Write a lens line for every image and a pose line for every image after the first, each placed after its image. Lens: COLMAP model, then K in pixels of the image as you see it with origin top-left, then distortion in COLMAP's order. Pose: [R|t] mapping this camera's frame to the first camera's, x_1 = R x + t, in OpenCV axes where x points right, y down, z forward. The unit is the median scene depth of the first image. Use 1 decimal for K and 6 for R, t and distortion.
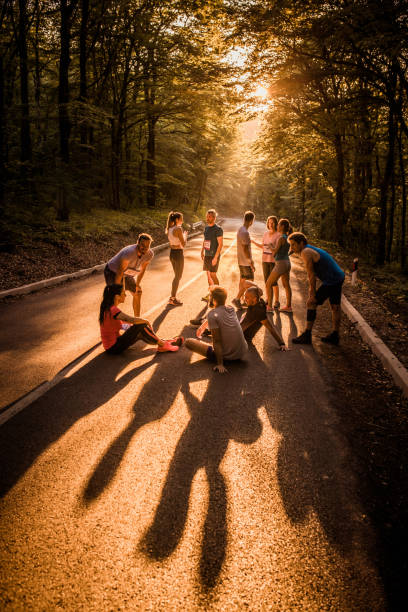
lens RADIAL K [[538.9, 0, 204.0], [0, 538.9, 306.0], [0, 0, 1]] dist [-0.012461, 0.014175]
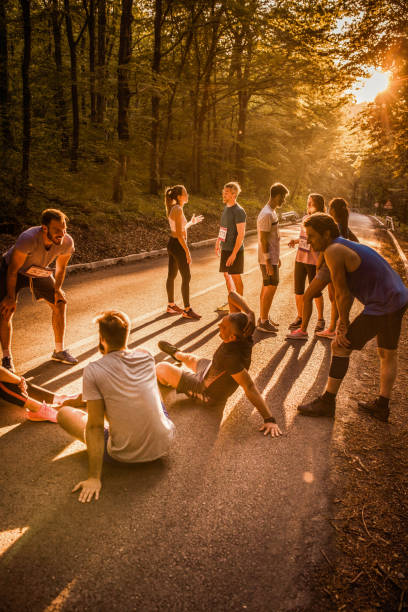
lens RADIAL K [[538.9, 0, 204.0], [0, 538.9, 306.0], [0, 0, 1]] dist [-0.012461, 0.014175]
pose [[0.981592, 0.066657, -0.178978, 0.036946], [-0.063373, 0.997701, 0.024011, -0.011323], [0.180167, -0.012227, 0.983560, 0.101625]]
